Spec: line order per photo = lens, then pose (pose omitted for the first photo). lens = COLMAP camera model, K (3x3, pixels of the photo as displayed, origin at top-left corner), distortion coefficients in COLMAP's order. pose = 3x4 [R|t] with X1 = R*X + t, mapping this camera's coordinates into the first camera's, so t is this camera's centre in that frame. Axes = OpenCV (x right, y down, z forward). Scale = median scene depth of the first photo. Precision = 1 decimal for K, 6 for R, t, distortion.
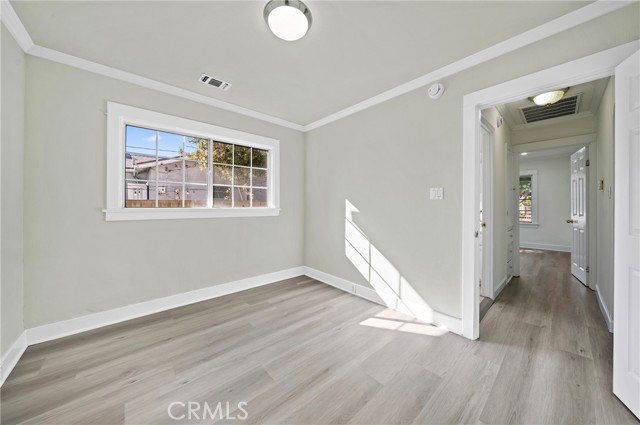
lens RADIAL K [[217.3, 0, 325.3], [0, 217.3, 205.9], [0, 0, 1]] dist [-0.003464, -0.000437]
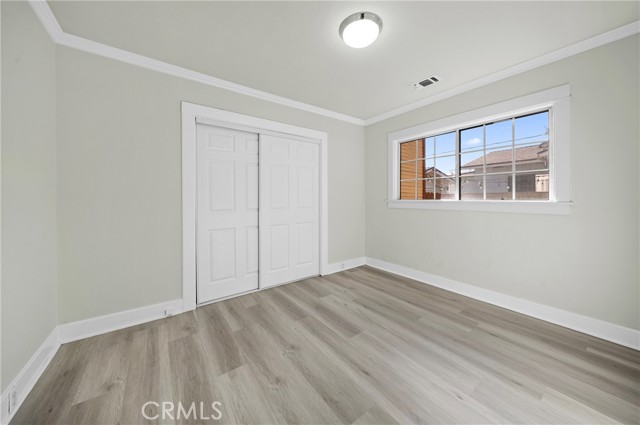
lens RADIAL K [[217.3, 0, 313.9], [0, 217.3, 200.6], [0, 0, 1]] dist [-0.003464, -0.000437]
pose [[-0.102695, 0.009436, -0.994668, 0.671943], [0.000234, 0.999955, 0.009462, 0.002535], [0.994713, 0.000739, -0.102693, 0.612110]]
